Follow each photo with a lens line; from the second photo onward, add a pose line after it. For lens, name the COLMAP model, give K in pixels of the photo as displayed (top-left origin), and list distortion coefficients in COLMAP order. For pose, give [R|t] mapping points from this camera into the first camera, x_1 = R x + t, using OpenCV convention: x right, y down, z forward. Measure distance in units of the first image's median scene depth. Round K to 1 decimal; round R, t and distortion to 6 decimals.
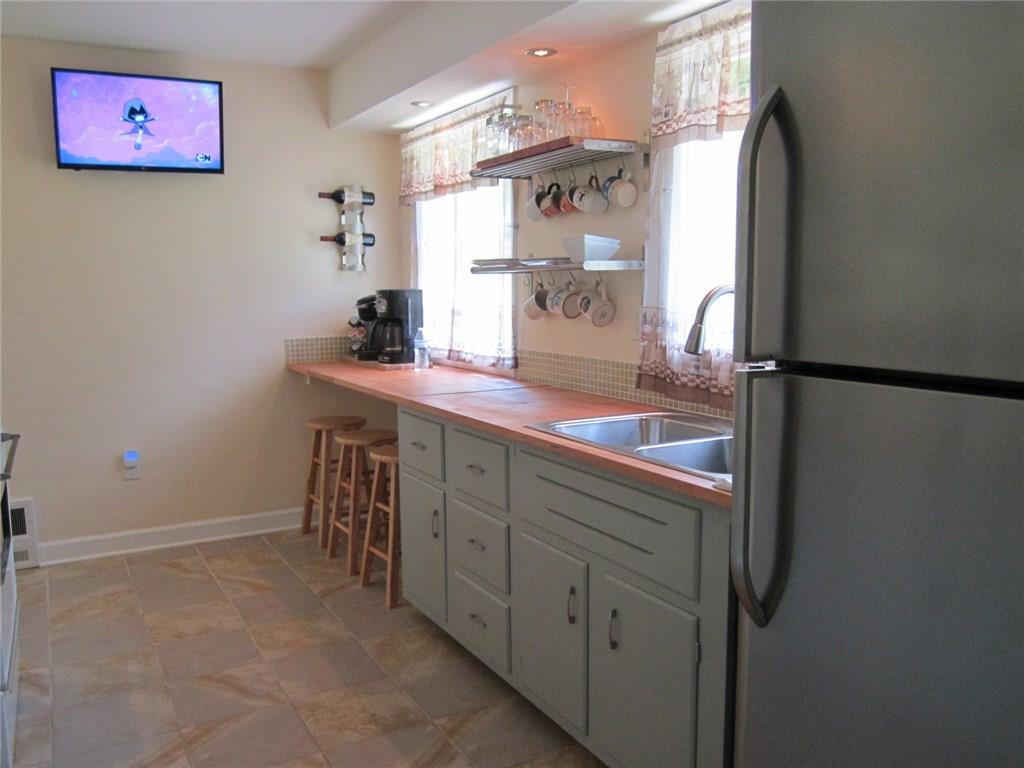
lens RADIAL K [[854.8, 0, 515.4], [0, 854.8, 381.4], [0, 0, 1]] dist [-0.043277, 0.013612]
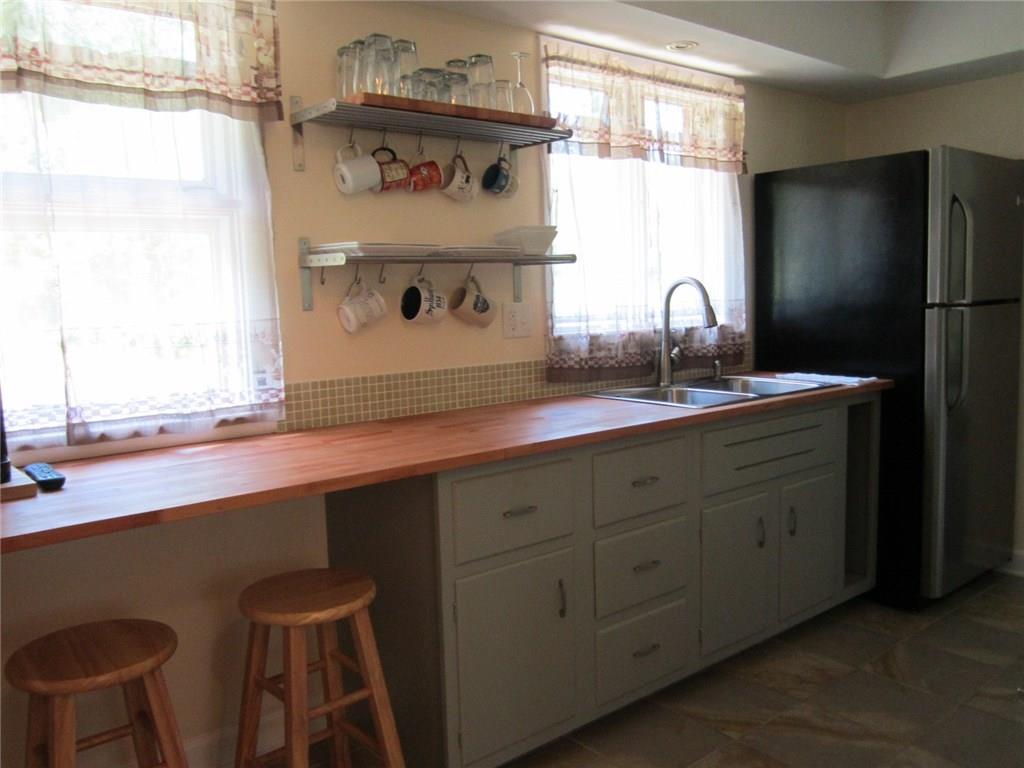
lens RADIAL K [[854.8, 0, 515.4], [0, 854.8, 381.4], [0, 0, 1]] dist [-0.043277, 0.013612]
pose [[-0.162677, -0.091260, 0.982450, -0.784559], [0.144084, 0.982843, 0.115154, -0.106663], [-0.976103, 0.160288, -0.146737, 1.100413]]
